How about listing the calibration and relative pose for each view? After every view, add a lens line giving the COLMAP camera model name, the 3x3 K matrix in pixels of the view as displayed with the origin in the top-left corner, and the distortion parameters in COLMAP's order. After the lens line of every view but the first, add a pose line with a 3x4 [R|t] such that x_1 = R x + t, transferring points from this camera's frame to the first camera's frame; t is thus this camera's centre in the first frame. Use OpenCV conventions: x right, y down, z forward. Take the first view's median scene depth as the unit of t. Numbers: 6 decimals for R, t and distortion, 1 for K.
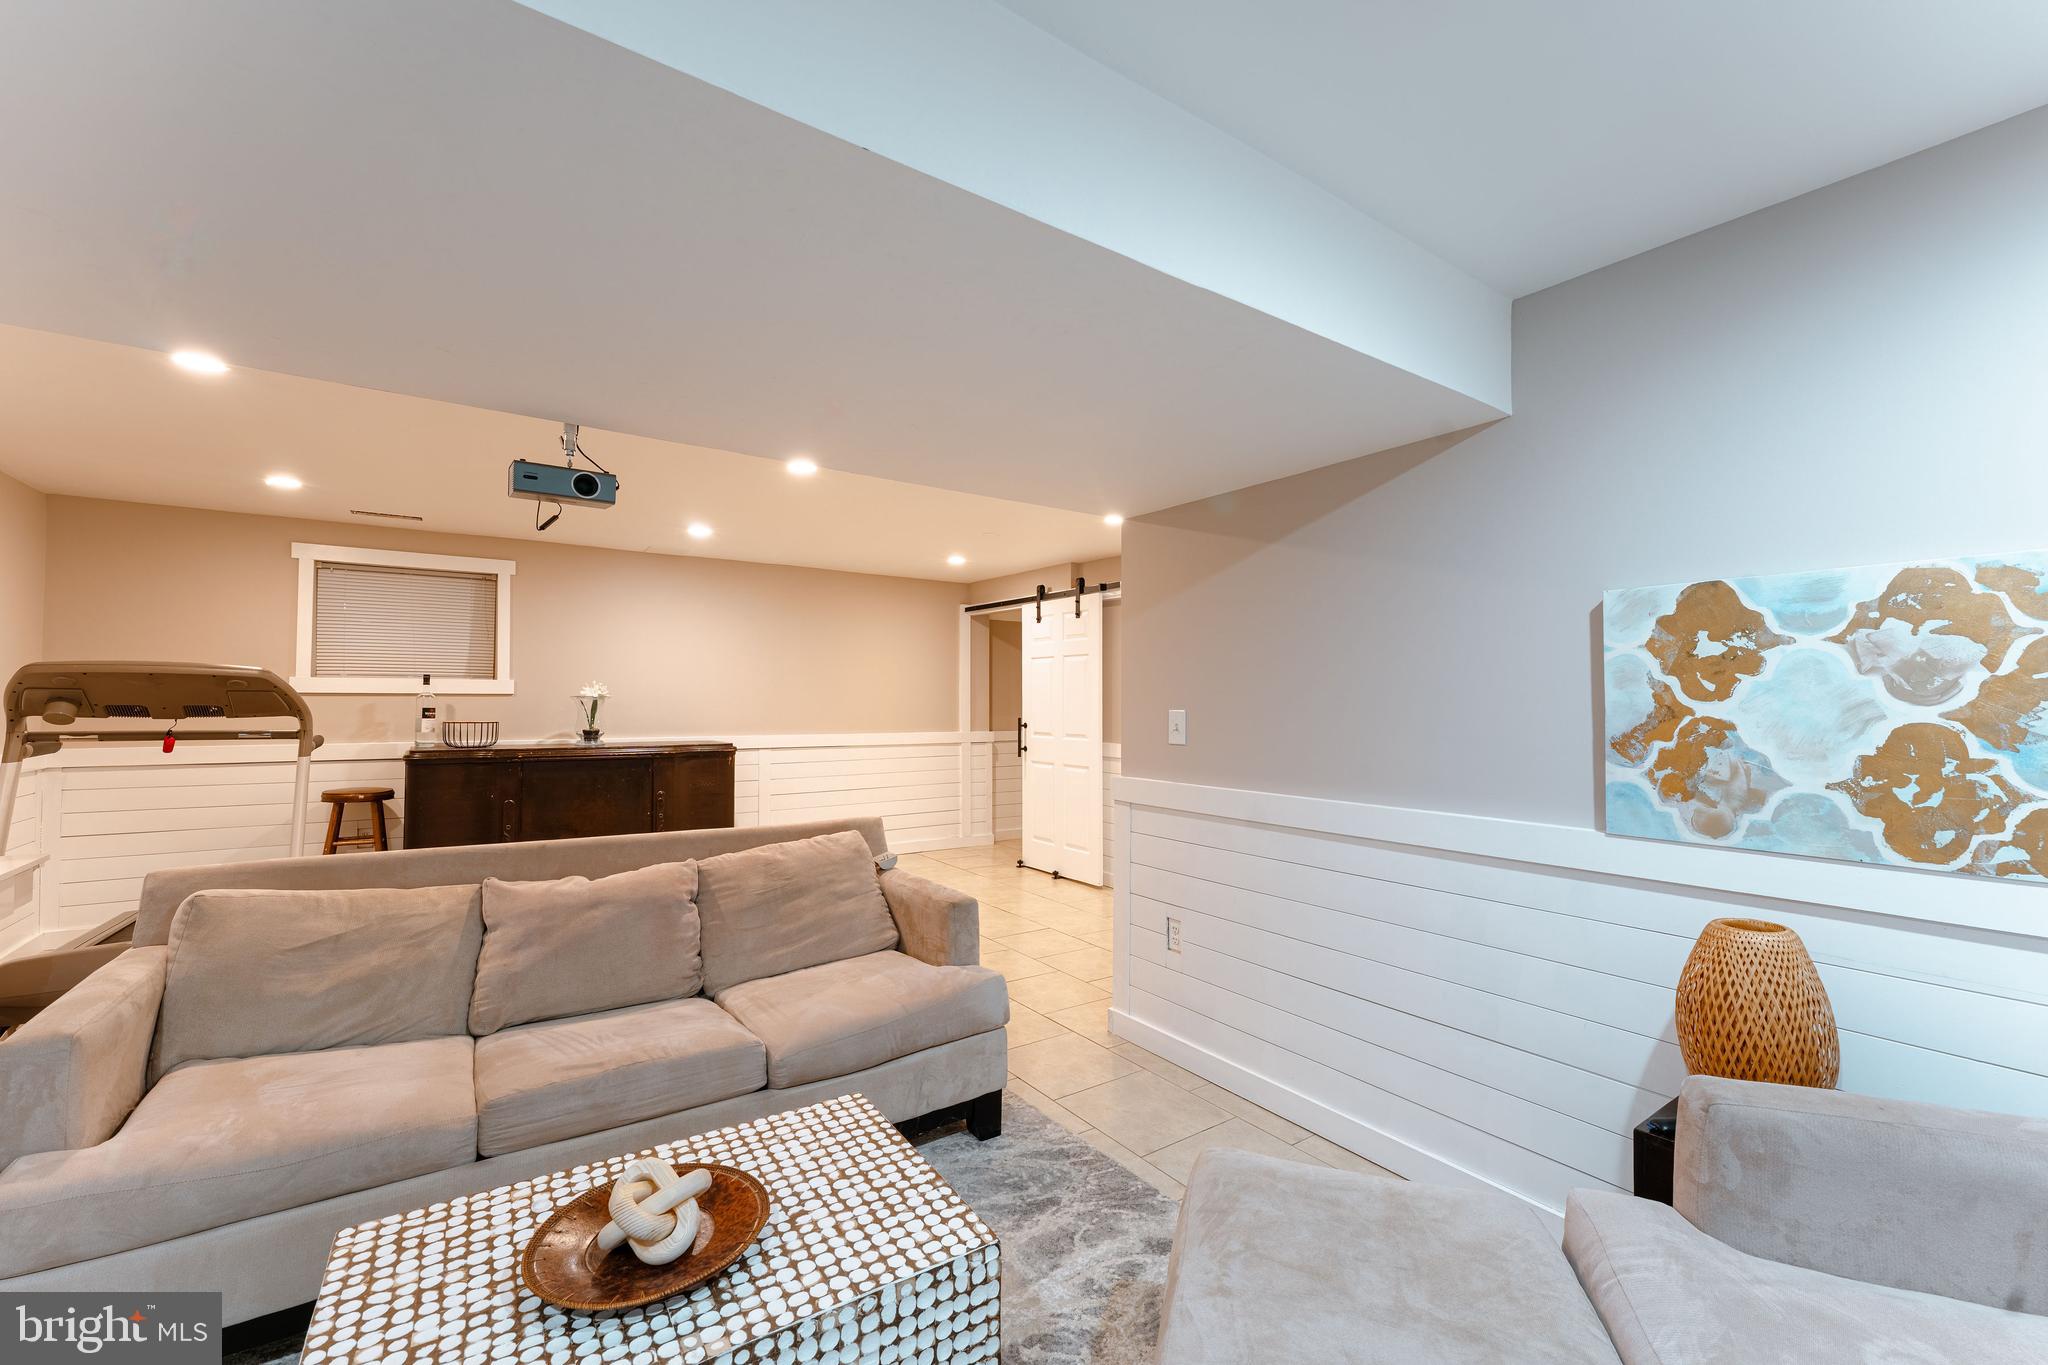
lens RADIAL K [[864.9, 0, 1063.5], [0, 864.9, 689.3], [0, 0, 1]] dist [-0.002522, -0.000272]
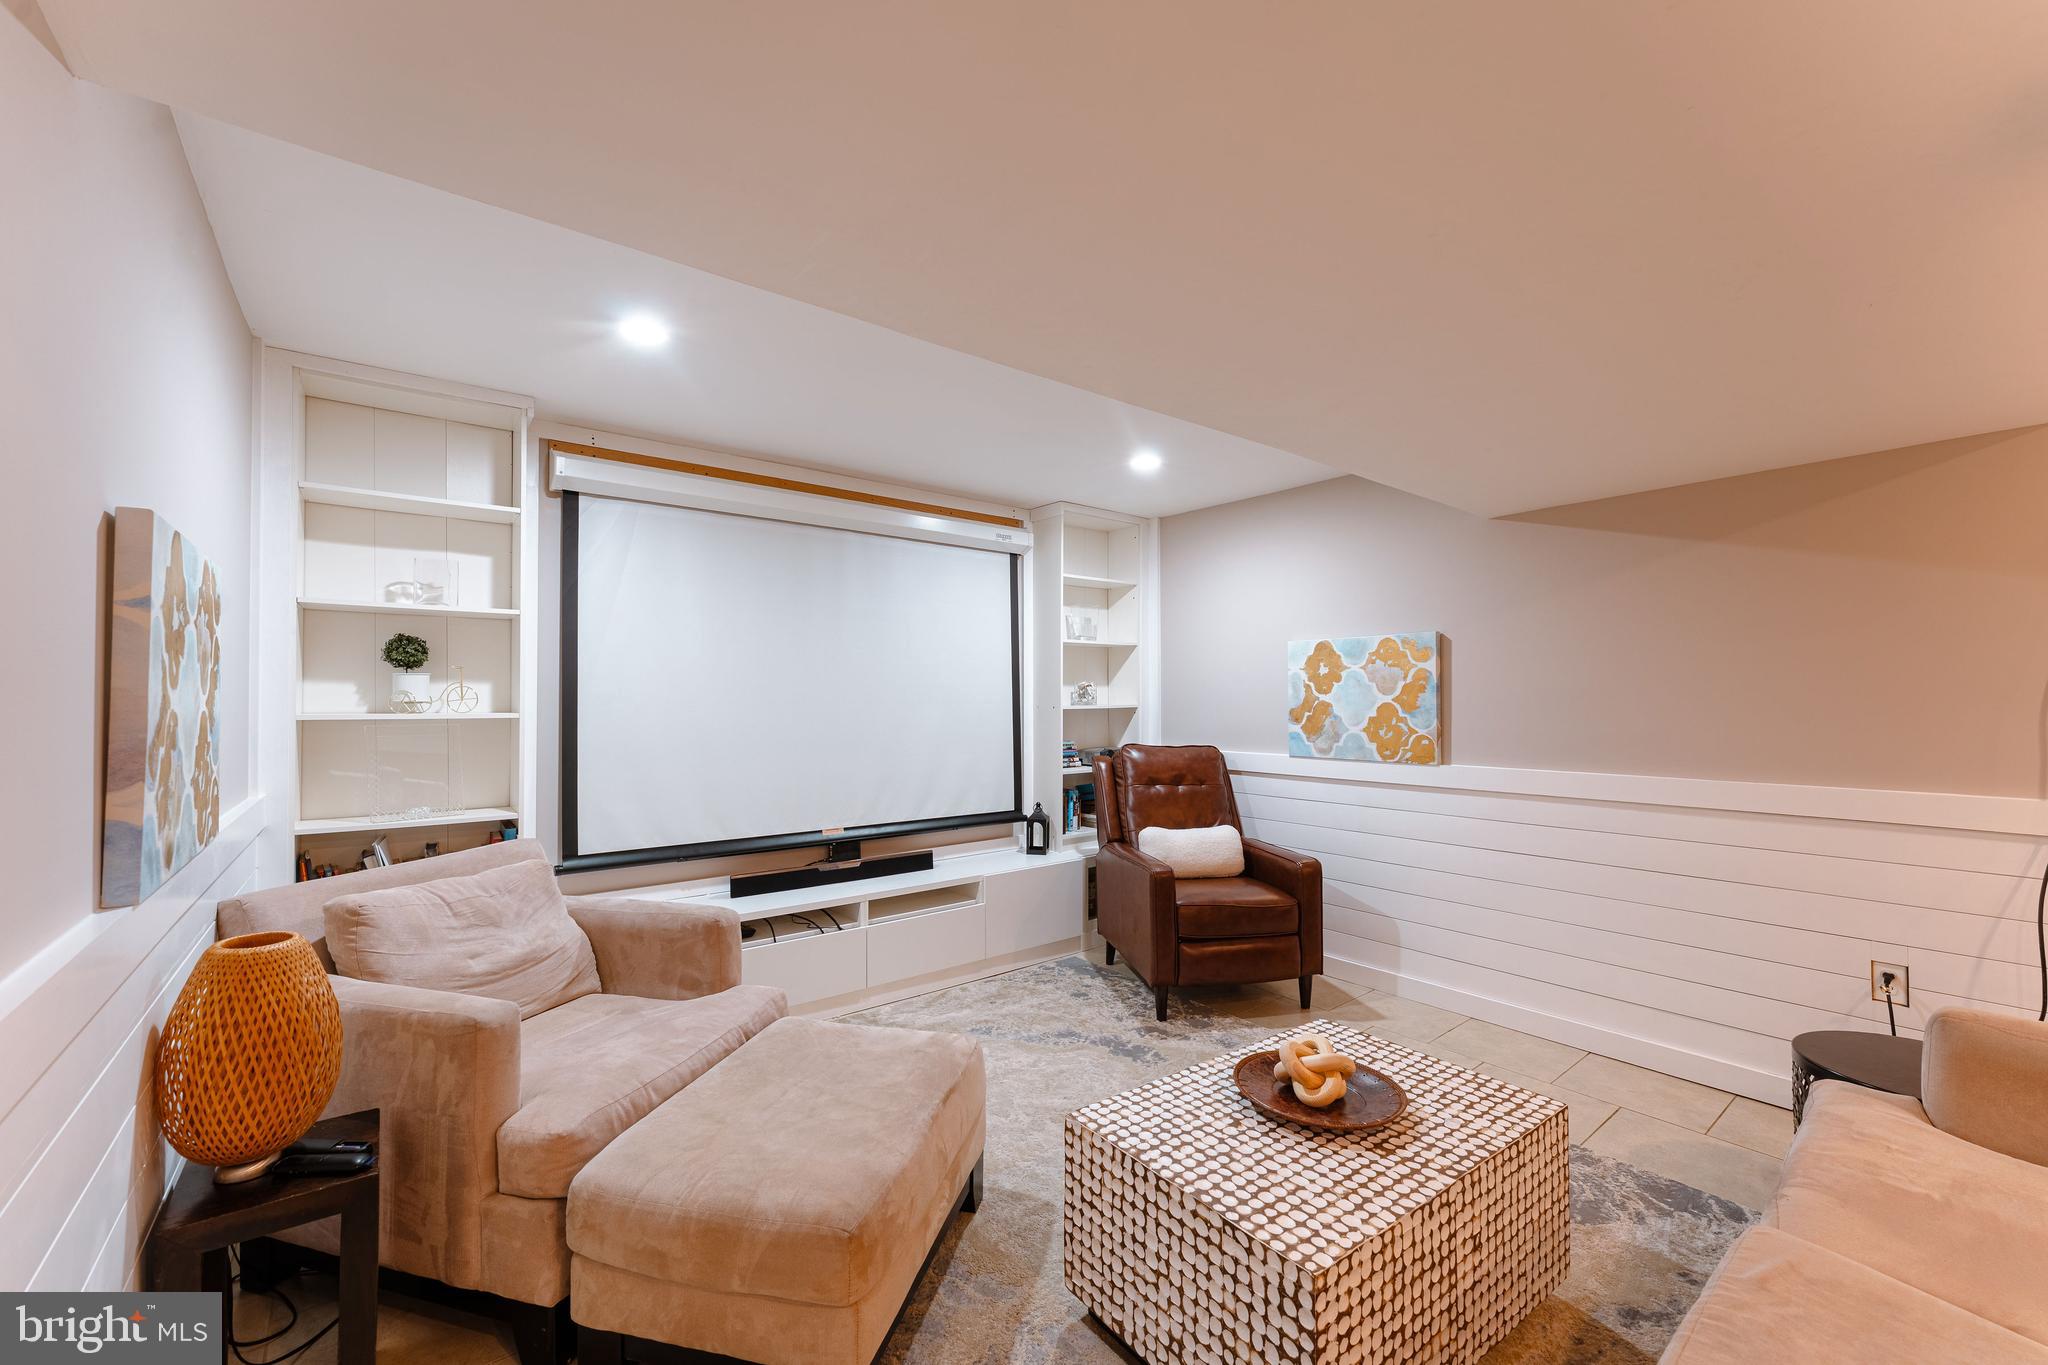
lens RADIAL K [[853.0, 0, 1060.3], [0, 853.0, 688.3], [0, 0, 1]] dist [0.000719, 0.000045]
pose [[-0.998846, -0.009104, -0.047162, 0.000696], [-0.007854, 0.999615, -0.026626, 0.021526], [0.047386, -0.026224, -0.998532, 1.556510]]
